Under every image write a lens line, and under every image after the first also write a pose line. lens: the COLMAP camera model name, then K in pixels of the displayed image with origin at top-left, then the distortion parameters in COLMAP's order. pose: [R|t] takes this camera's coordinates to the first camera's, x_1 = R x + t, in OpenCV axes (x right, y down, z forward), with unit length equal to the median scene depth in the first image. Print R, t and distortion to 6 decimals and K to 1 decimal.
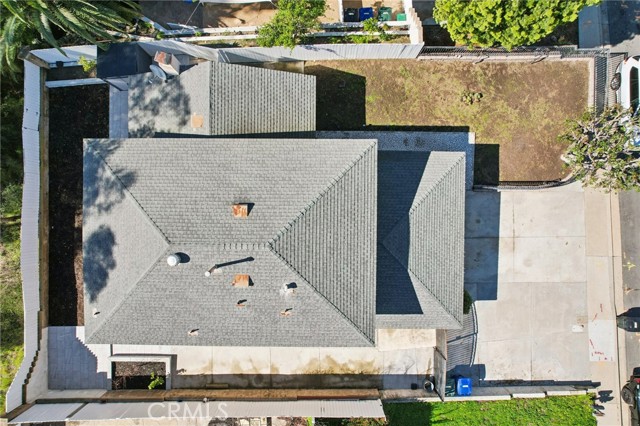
lens RADIAL K [[420.1, 0, 320.0], [0, 420.1, 213.0], [0, 0, 1]] dist [-0.069862, 0.062389]
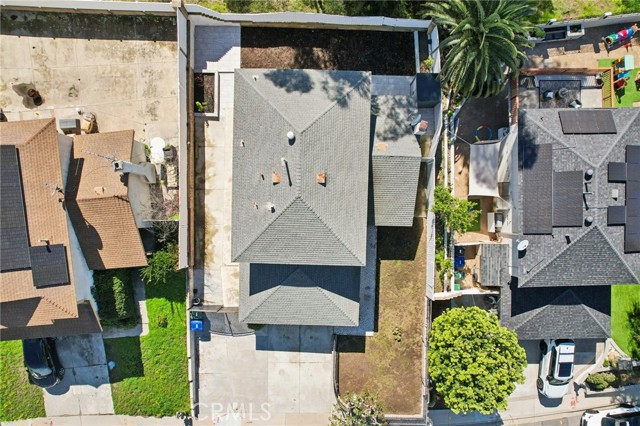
lens RADIAL K [[420.1, 0, 320.0], [0, 420.1, 213.0], [0, 0, 1]] dist [-0.069862, 0.062389]
pose [[-0.018386, 0.999682, -0.017285, -0.023206], [-0.999821, -0.018305, 0.004882, -0.008498], [0.004564, 0.017371, 0.999839, -0.438703]]
